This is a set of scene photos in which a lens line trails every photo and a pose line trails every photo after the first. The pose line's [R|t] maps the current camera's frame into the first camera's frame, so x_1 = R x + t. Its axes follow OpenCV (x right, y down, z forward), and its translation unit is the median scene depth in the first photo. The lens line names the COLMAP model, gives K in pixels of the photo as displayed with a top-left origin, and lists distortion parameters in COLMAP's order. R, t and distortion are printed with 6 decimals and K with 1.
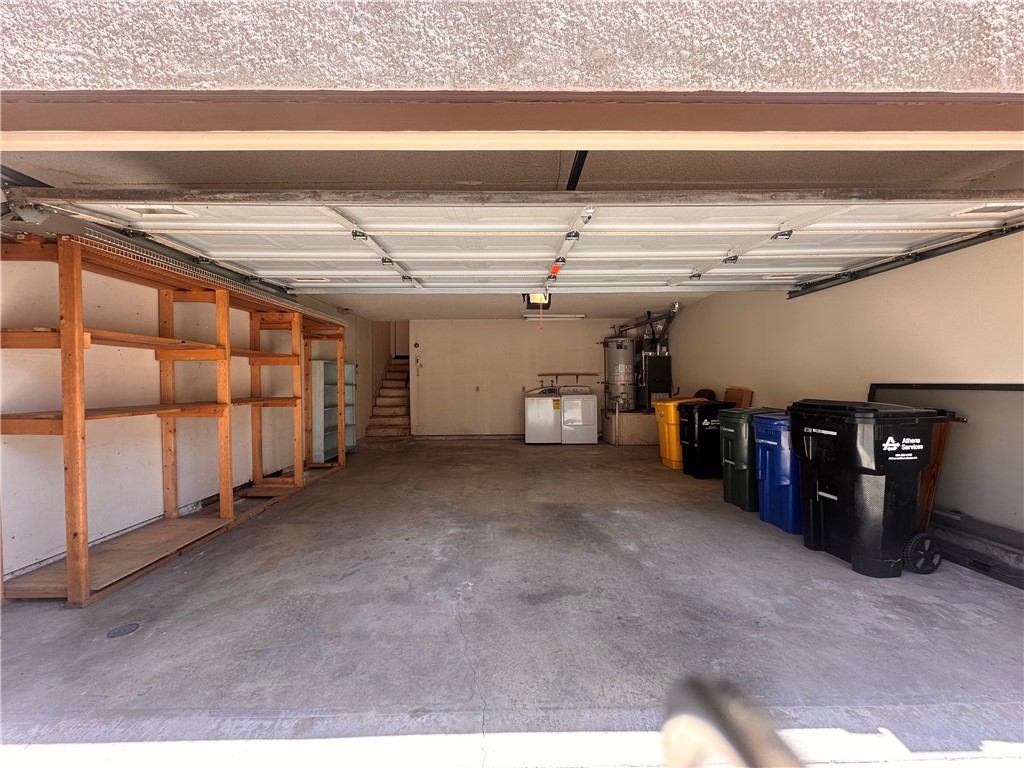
lens RADIAL K [[408.3, 0, 514.6], [0, 408.3, 382.9], [0, 0, 1]] dist [-0.003803, 0.000985]
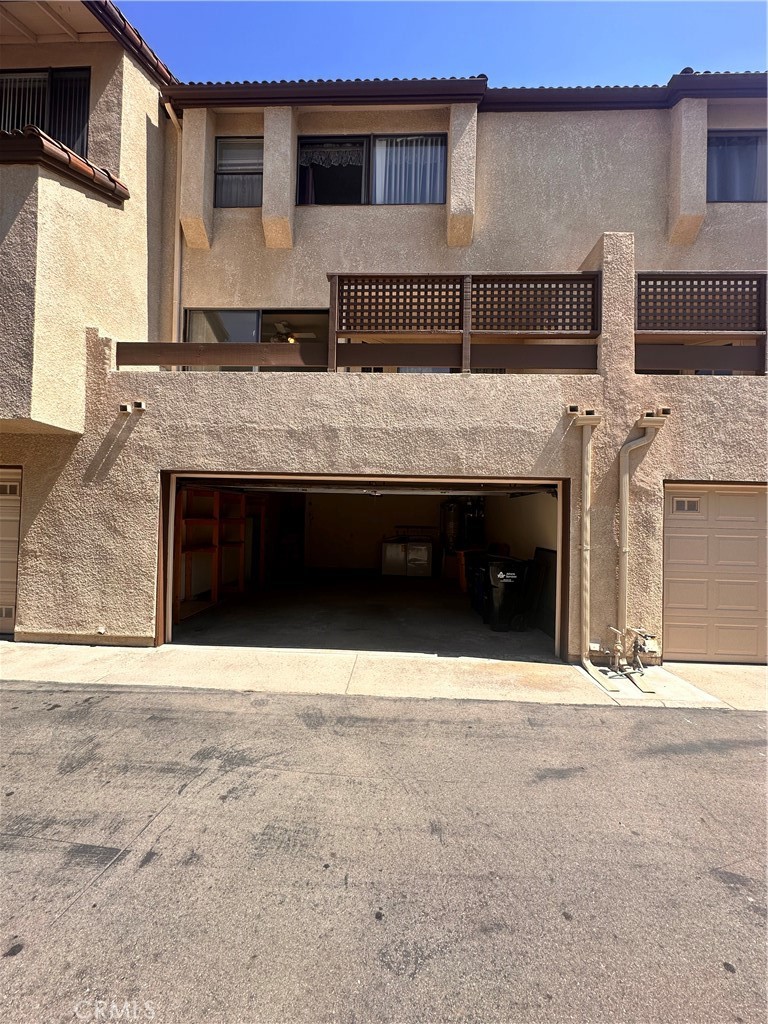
lens RADIAL K [[408.3, 0, 385.7], [0, 408.3, 511.1], [0, 0, 1]] dist [-0.003803, 0.000985]
pose [[0.997906, 0.028951, -0.057839, 0.123159], [-0.030121, 0.999357, -0.019472, -0.051983], [0.057238, 0.021173, 0.998136, -0.474258]]
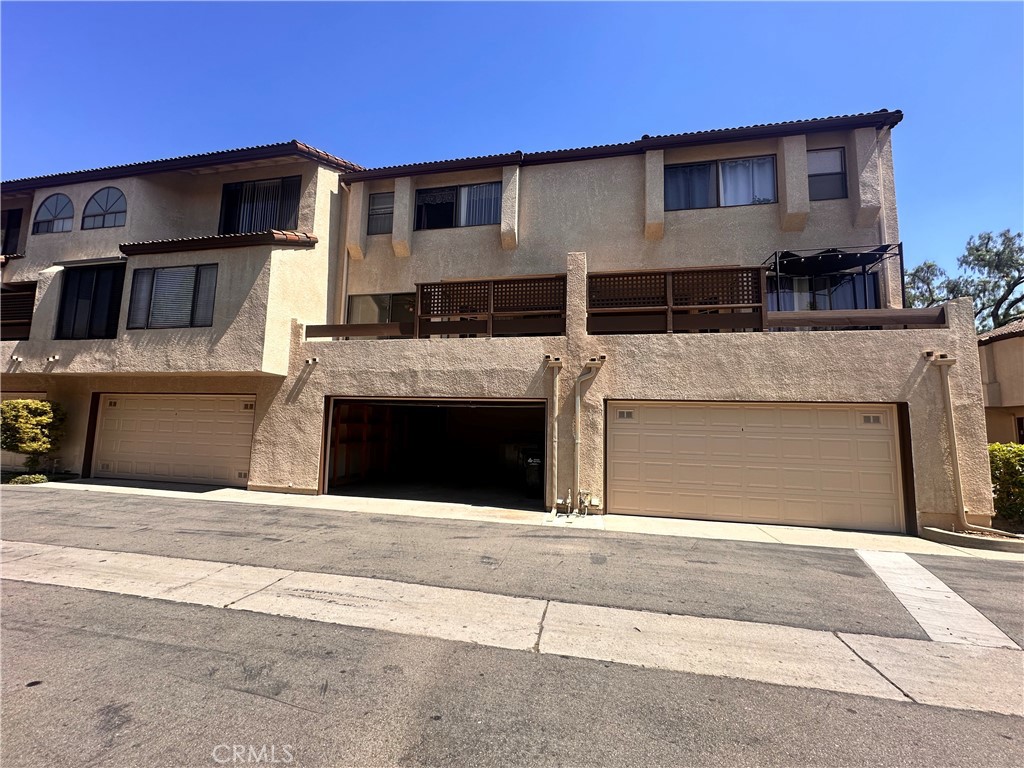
lens RADIAL K [[408.3, 0, 512.0], [0, 408.3, 381.8], [0, 0, 1]] dist [-0.003803, 0.000985]
pose [[0.974926, 0.008383, -0.222370, 0.520061], [-0.032602, 0.993888, -0.105467, -0.052138], [0.220127, 0.110072, 0.969241, -0.877957]]
